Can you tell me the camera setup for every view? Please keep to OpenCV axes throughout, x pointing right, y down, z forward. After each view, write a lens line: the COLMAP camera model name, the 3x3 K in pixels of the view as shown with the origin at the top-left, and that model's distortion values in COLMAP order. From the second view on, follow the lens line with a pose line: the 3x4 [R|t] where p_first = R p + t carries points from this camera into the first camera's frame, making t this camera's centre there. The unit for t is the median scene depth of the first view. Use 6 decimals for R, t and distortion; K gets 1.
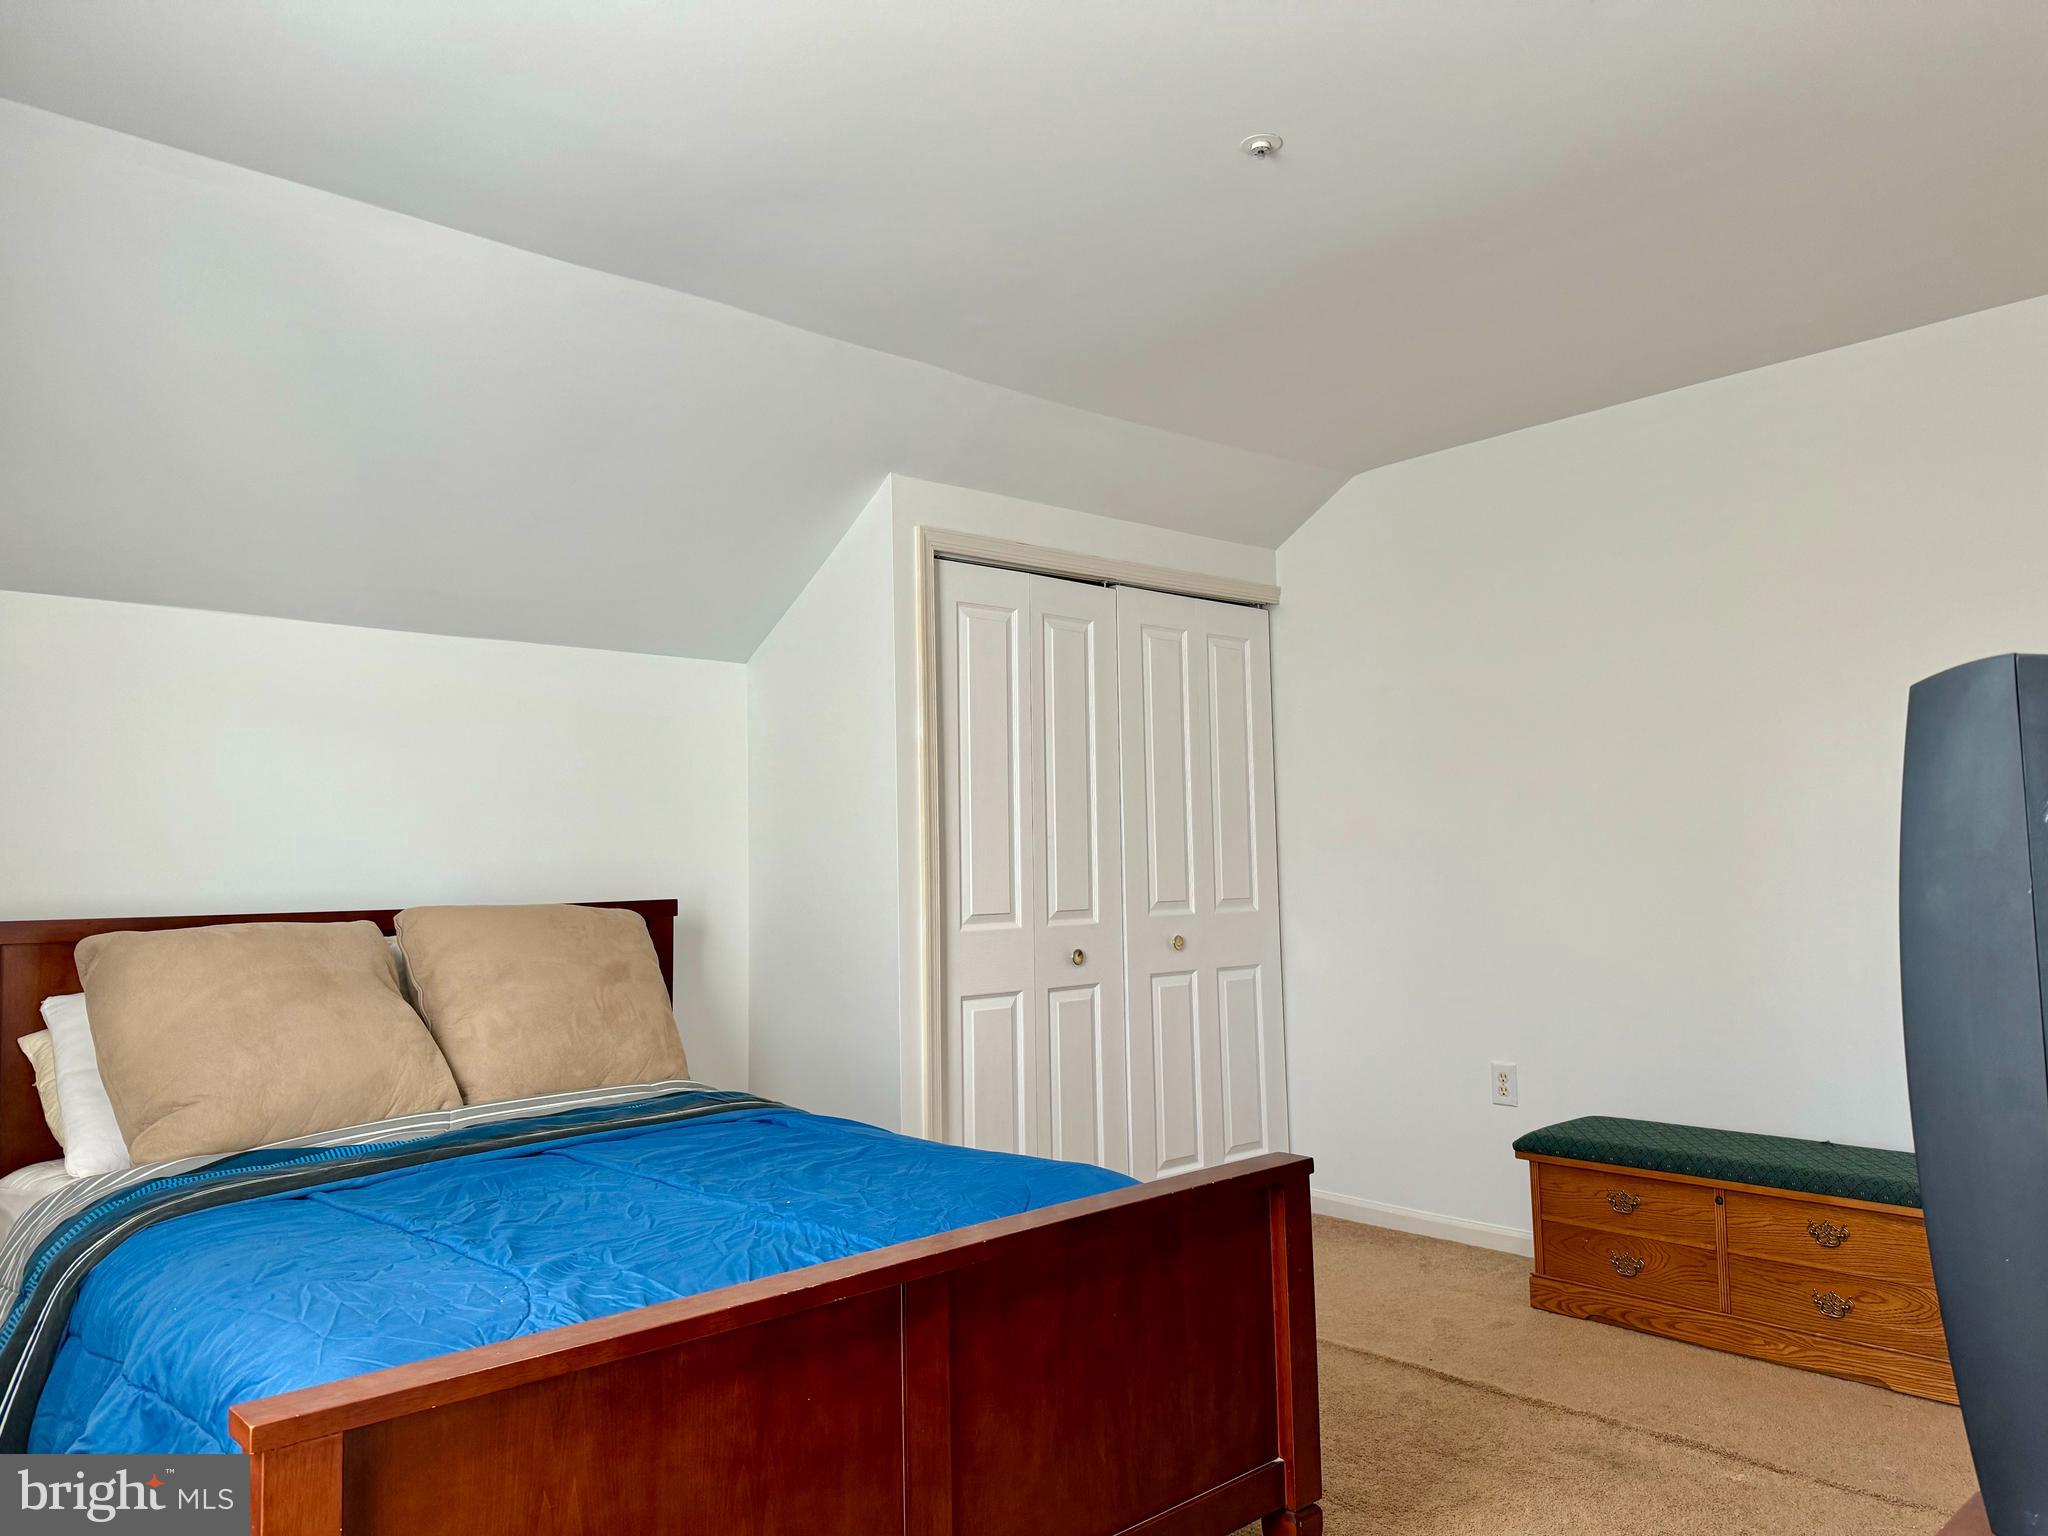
lens RADIAL K [[1430.0, 0, 1024.0], [0, 1430.0, 768.0], [0, 0, 1]] dist [0.024074, -0.000648]
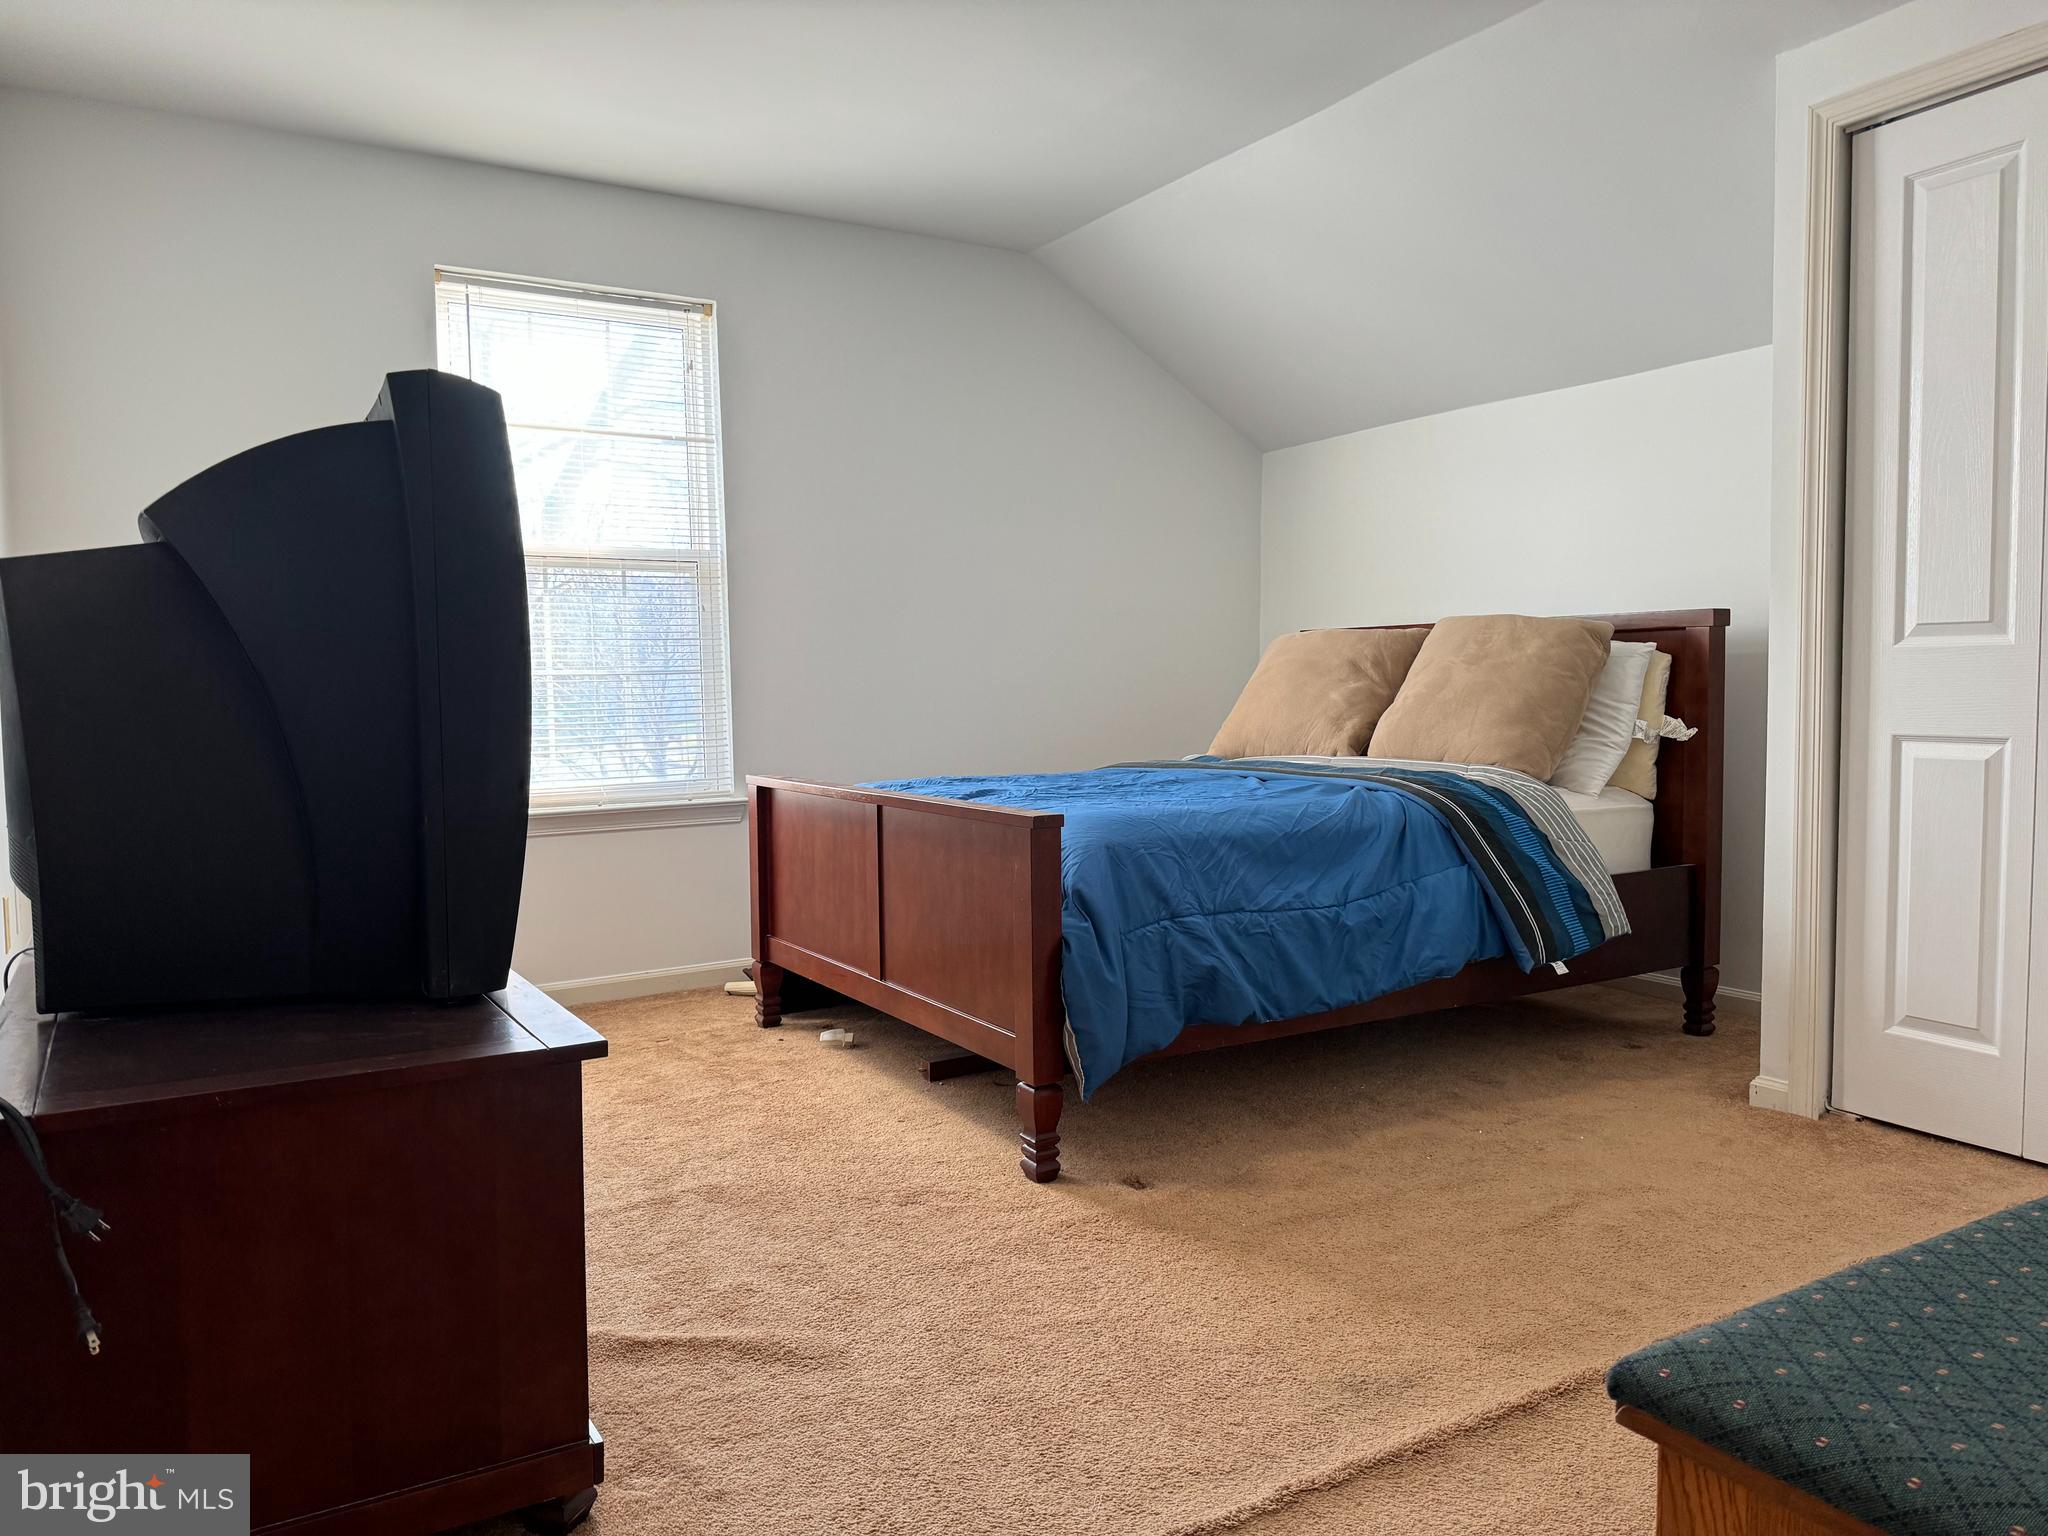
lens RADIAL K [[1430.0, 0, 1024.0], [0, 1430.0, 768.0], [0, 0, 1]] dist [0.024074, -0.000648]
pose [[-0.193597, 0.086378, -0.977271, 0.768462], [0.083597, 0.993946, 0.071292, 0.085268], [0.977513, -0.067895, -0.199646, 0.701888]]
